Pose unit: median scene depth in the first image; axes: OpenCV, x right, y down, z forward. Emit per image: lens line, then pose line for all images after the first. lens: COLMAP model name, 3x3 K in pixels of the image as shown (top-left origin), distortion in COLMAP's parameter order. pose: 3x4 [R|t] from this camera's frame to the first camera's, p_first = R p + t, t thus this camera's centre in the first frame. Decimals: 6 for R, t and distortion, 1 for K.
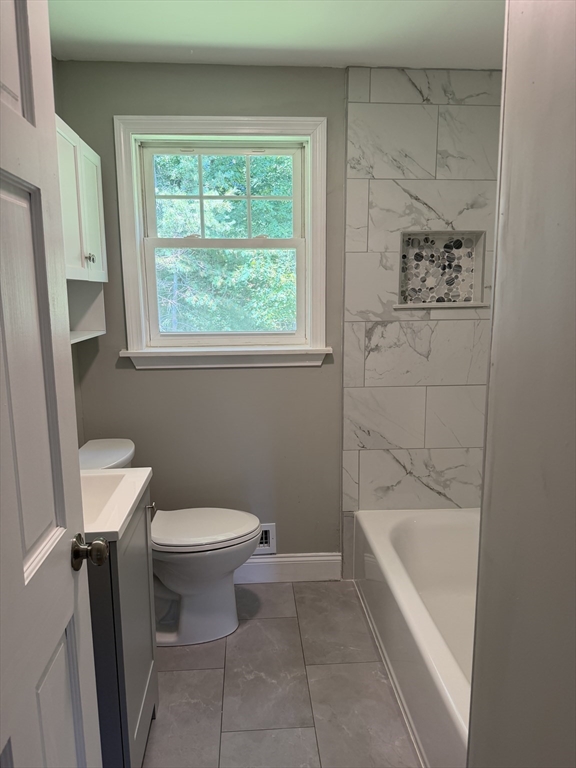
lens RADIAL K [[546.9, 0, 287.9], [0, 546.9, 383.9], [0, 0, 1]] dist [0.025669, -0.027427]
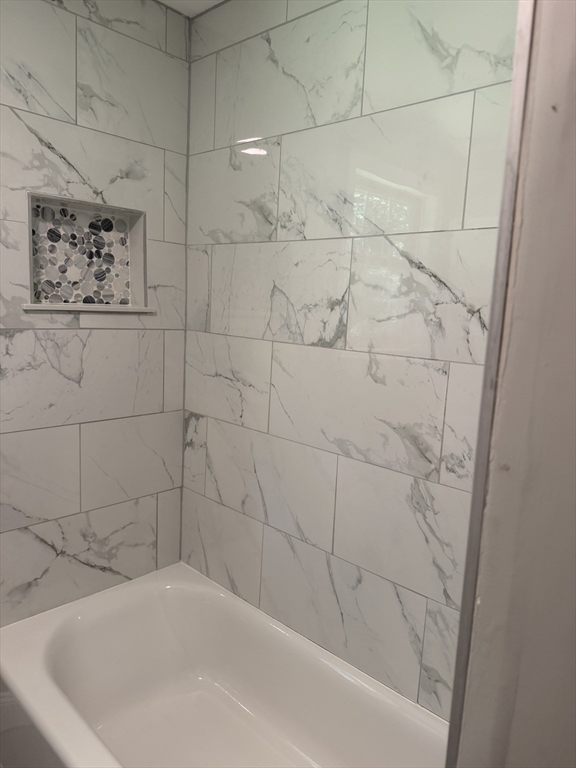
lens RADIAL K [[546.9, 0, 284.3], [0, 546.9, 387.7], [0, 0, 1]] dist [0.025669, -0.027427]
pose [[0.744401, -0.056177, 0.665366, -0.014093], [0.052030, 0.998305, 0.026077, -0.046026], [-0.665703, 0.015207, 0.746062, 0.306618]]
